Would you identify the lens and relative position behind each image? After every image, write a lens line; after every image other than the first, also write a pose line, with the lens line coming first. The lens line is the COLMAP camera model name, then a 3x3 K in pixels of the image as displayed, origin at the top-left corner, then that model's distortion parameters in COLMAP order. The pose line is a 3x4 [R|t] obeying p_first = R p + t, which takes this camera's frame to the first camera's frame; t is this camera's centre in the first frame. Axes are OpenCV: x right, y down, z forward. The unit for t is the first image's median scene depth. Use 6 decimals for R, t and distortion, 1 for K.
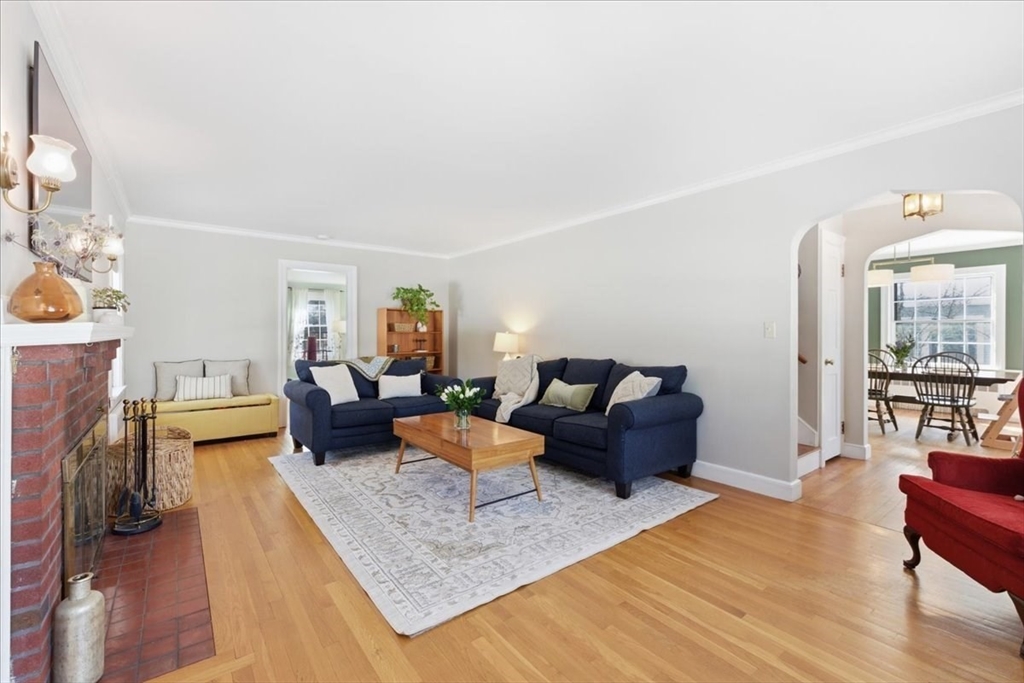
lens RADIAL K [[428.7, 0, 512.6], [0, 428.7, 337.1], [0, 0, 1]] dist [0.001352, 0.000002]
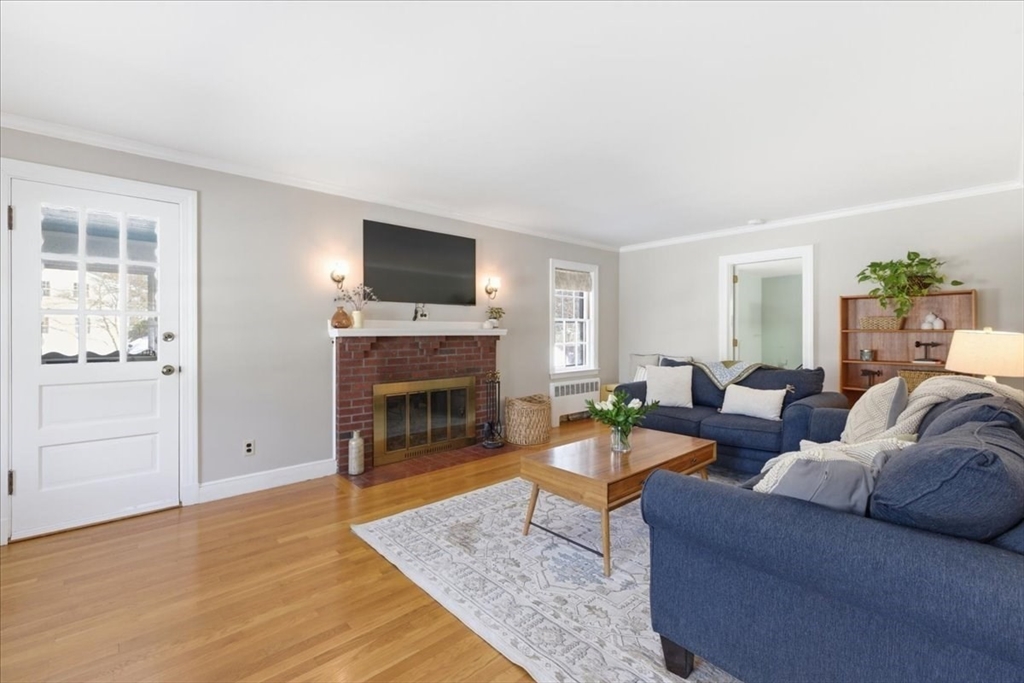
lens RADIAL K [[444.6, 0, 509.3], [0, 444.6, 334.3], [0, 0, 1]] dist [0.004238, -0.000046]
pose [[0.079401, 0.004302, -0.996834, 0.834393], [-0.007569, 0.999964, 0.003713, -0.008243], [0.996814, 0.007251, 0.079430, 0.854989]]
